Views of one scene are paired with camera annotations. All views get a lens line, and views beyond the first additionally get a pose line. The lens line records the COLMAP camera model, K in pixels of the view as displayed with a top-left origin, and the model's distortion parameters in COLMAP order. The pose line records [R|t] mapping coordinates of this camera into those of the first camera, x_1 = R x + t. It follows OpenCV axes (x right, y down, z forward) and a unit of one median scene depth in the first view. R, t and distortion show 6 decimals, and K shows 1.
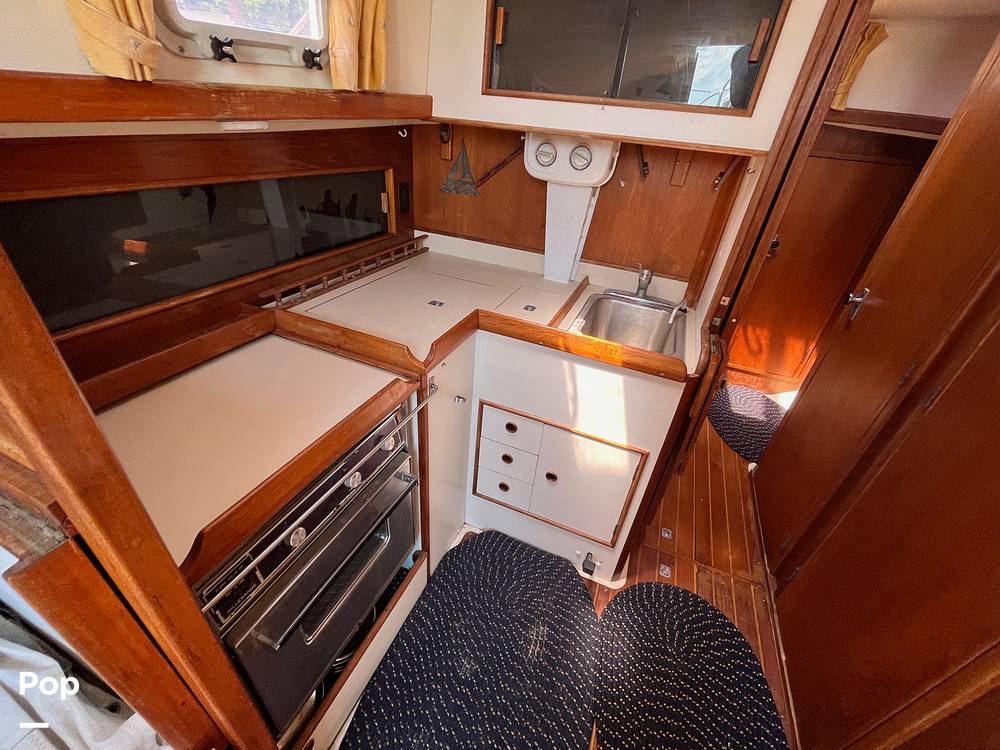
lens RADIAL K [[402.1, 0, 500.0], [0, 402.1, 375.0], [0, 0, 1]] dist [-0.000608, 0.000232]
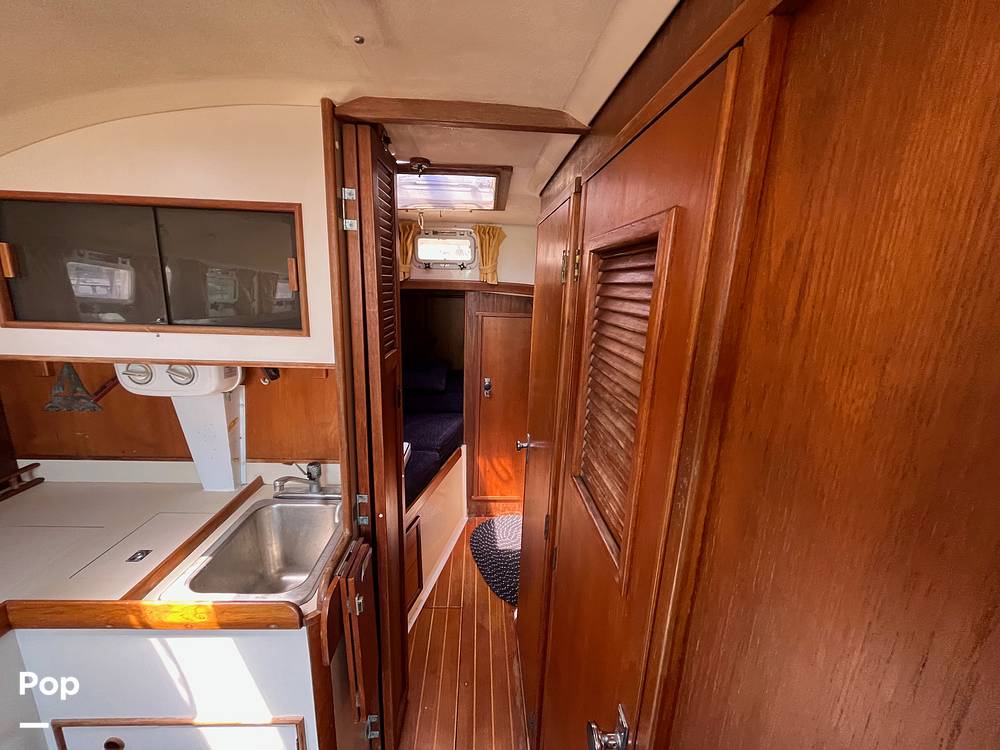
lens RADIAL K [[404.5, 0, 495.3], [0, 404.5, 376.3], [0, 0, 1]] dist [-0.000473, -0.000337]
pose [[0.908483, -0.151111, 0.389647, 0.335165], [0.259001, 0.935287, -0.241156, -0.092519], [-0.327991, 0.320005, 0.888830, -0.018971]]
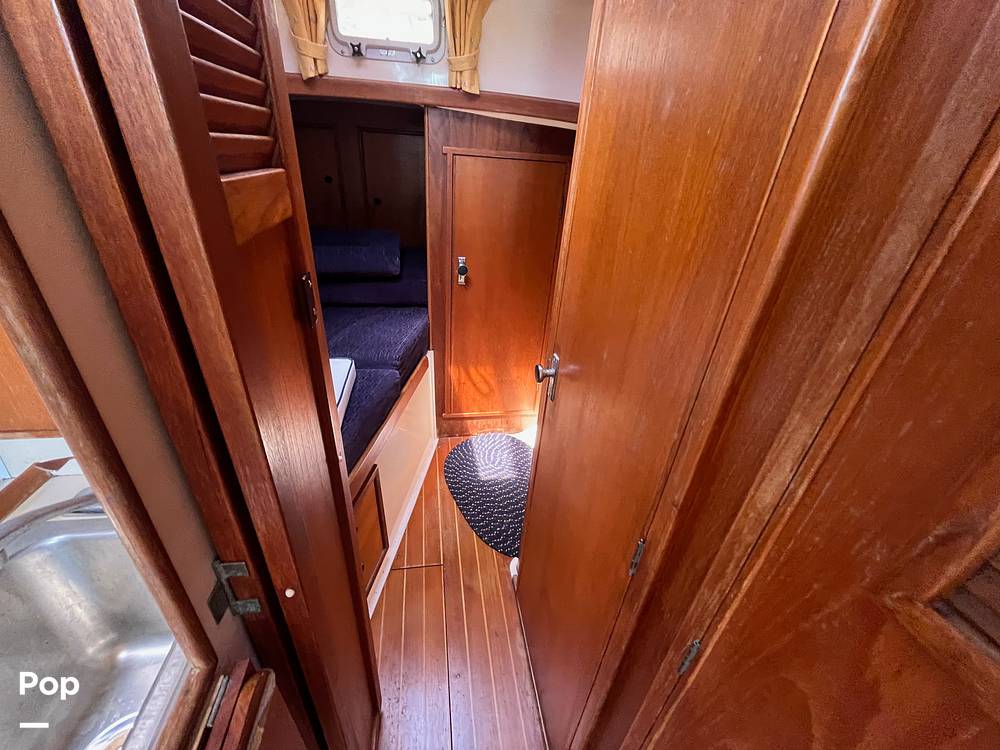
lens RADIAL K [[407.6, 0, 495.5], [0, 407.6, 372.4], [0, 0, 1]] dist [-0.002316, -0.000280]
pose [[0.854780, -0.278926, 0.437666, 0.421690], [0.283234, 0.957358, 0.056960, -0.199049], [-0.434891, 0.075274, 0.897331, 0.350405]]
